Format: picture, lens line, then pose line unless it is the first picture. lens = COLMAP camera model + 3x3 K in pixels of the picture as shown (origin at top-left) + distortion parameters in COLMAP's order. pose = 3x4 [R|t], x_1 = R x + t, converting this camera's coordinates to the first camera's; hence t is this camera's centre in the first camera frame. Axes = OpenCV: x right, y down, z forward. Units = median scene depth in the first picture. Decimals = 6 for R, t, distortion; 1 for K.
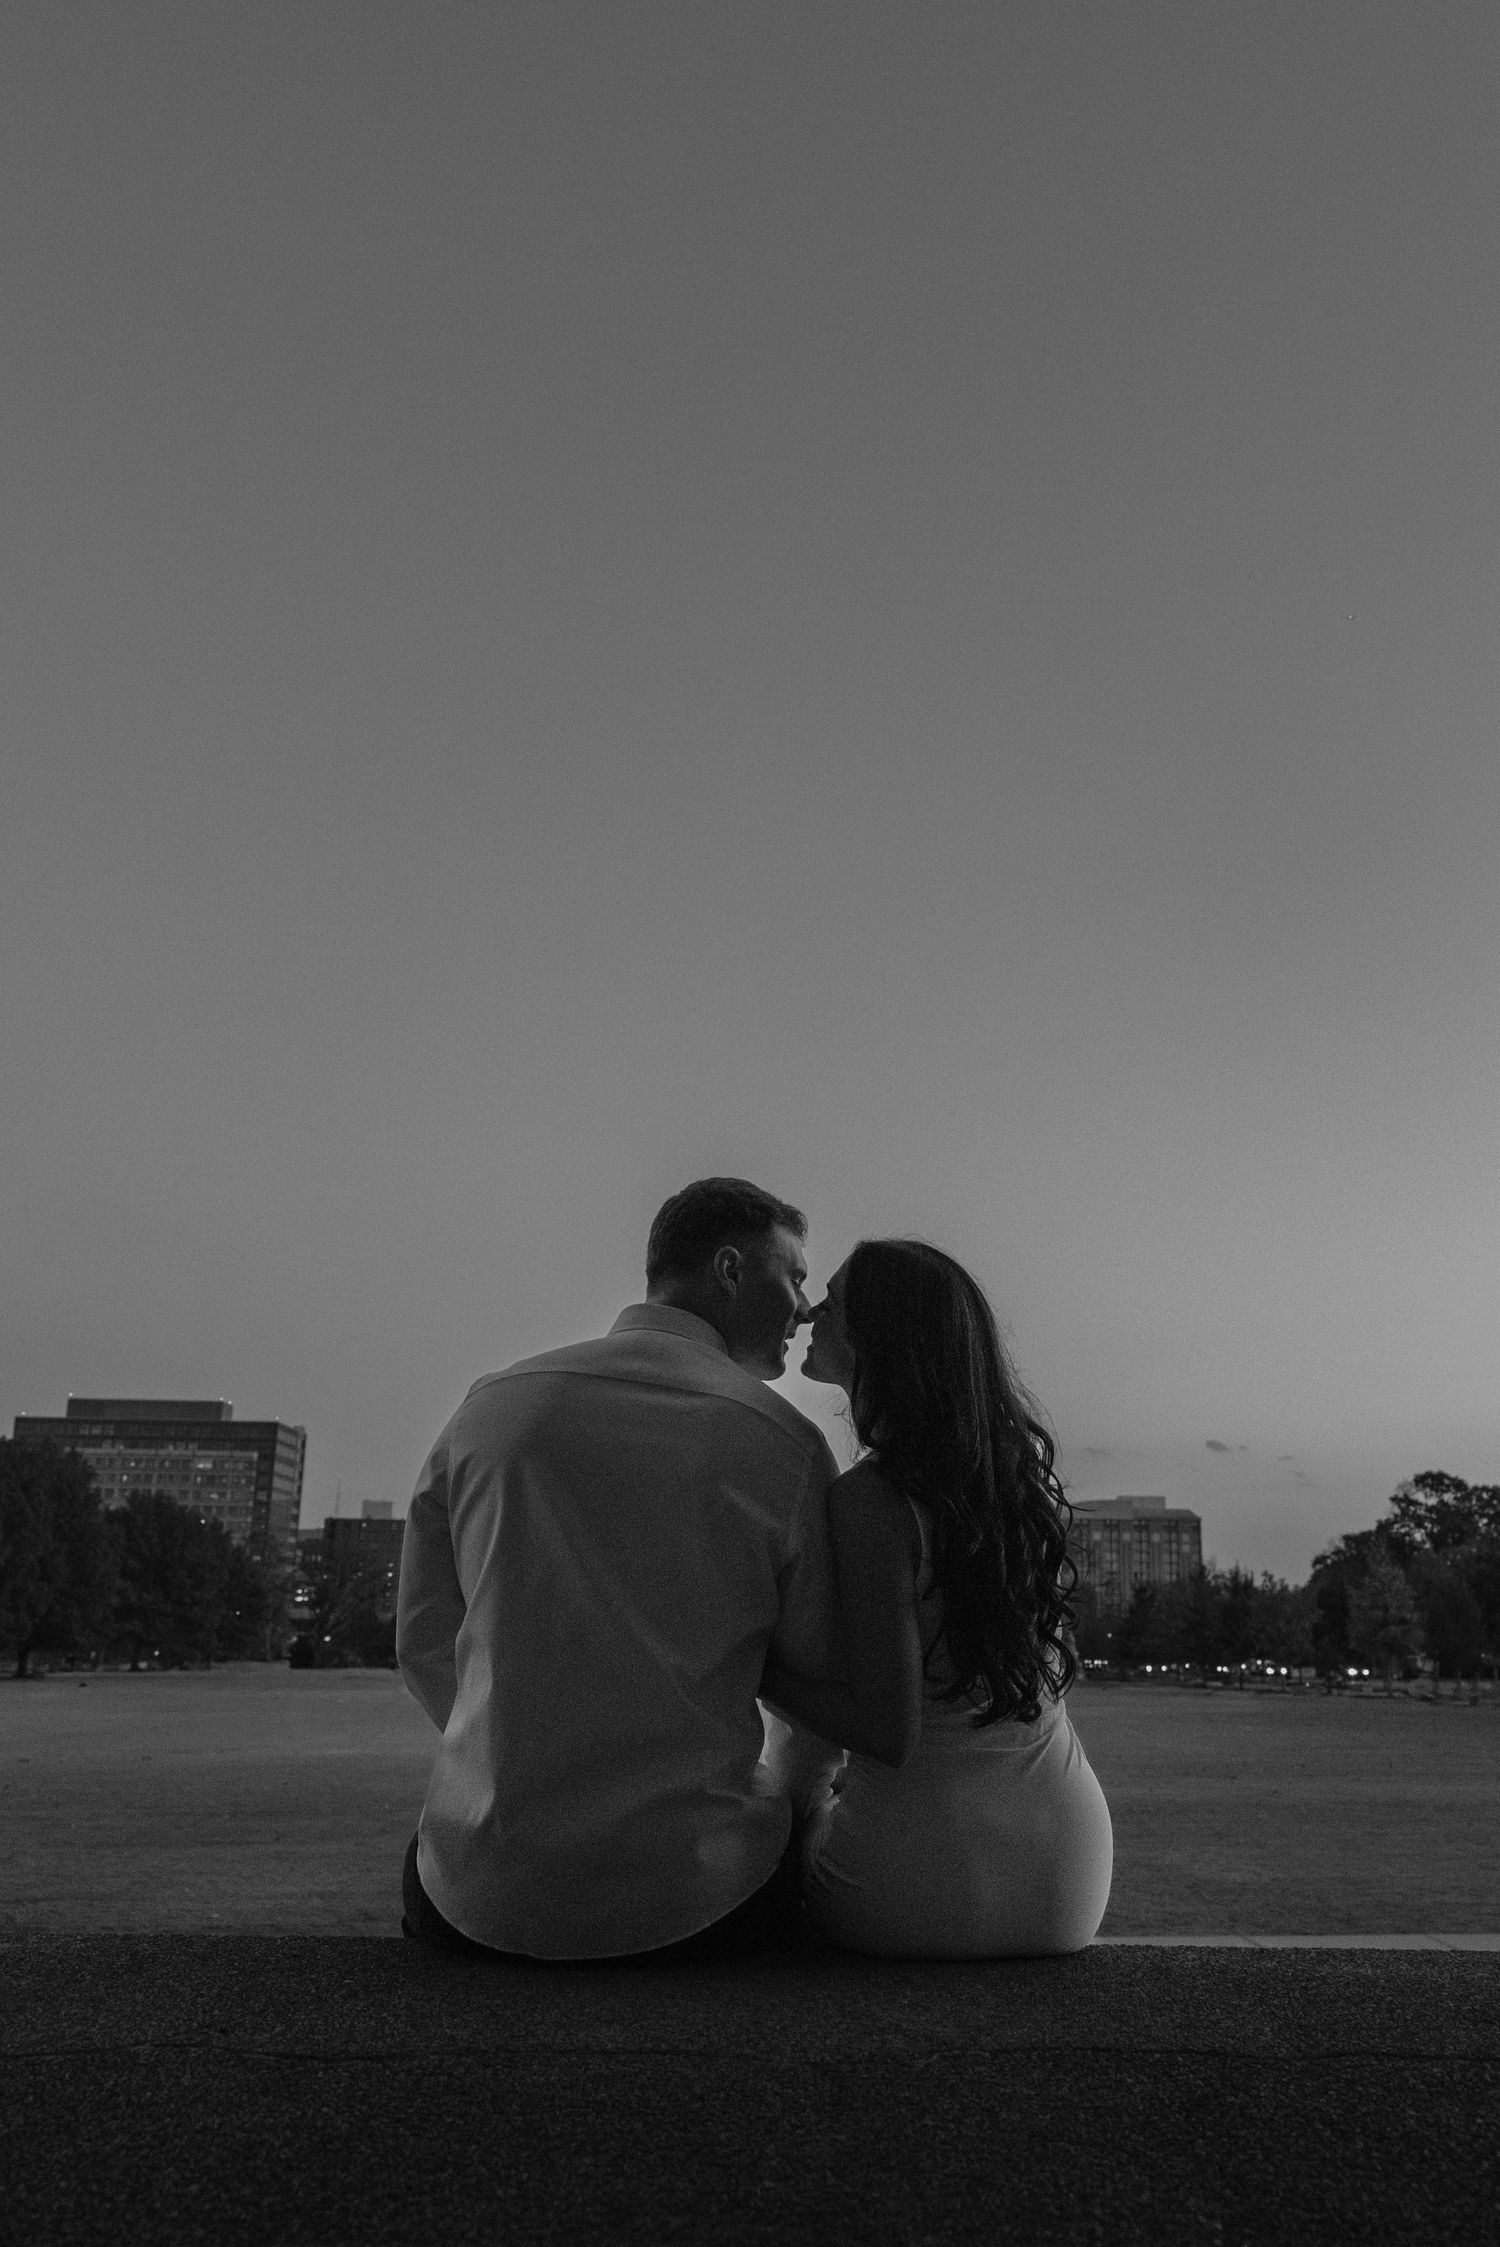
lens RADIAL K [[1797.1, 0, 753.8], [0, 1797.1, 1256.0], [0, 0, 1]] dist [0.010452, 0.003938]
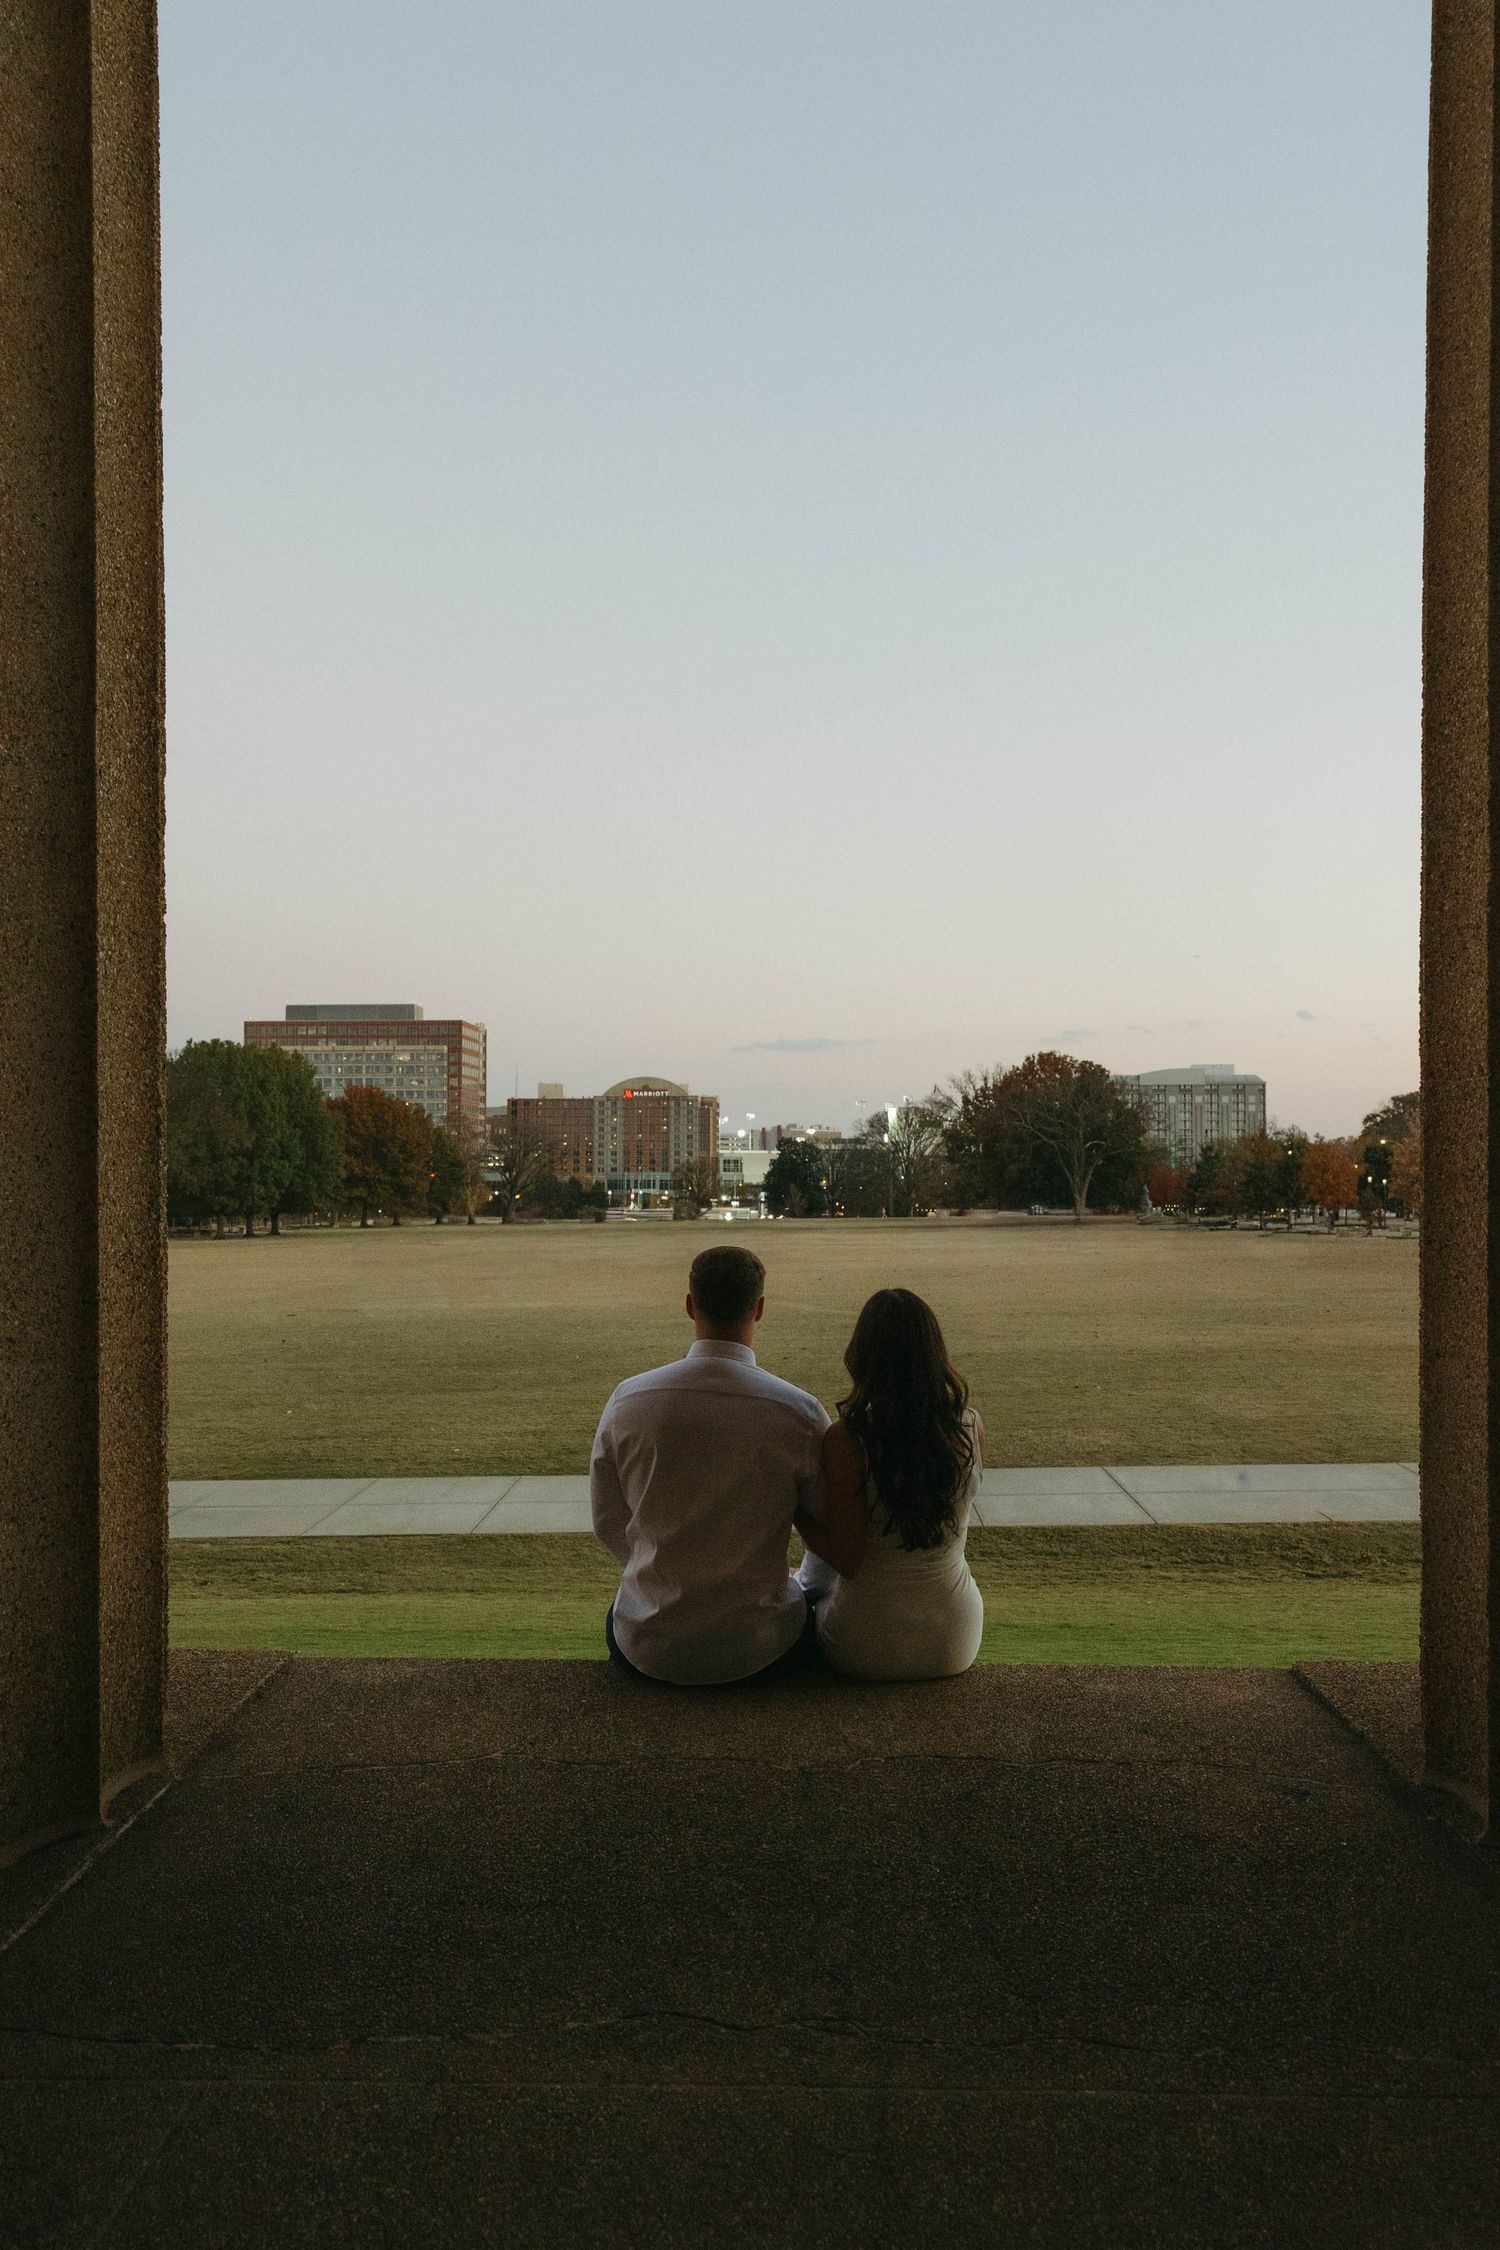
lens RADIAL K [[1817.1, 0, 739.3], [0, 1817.1, 1124.0], [0, 0, 1]] dist [0.013136, 0.002155]
pose [[0.995043, -0.021431, -0.097108, 0.028896], [0.045208, 0.967250, 0.249769, -0.130357], [0.088575, -0.252921, 0.963424, -0.141791]]
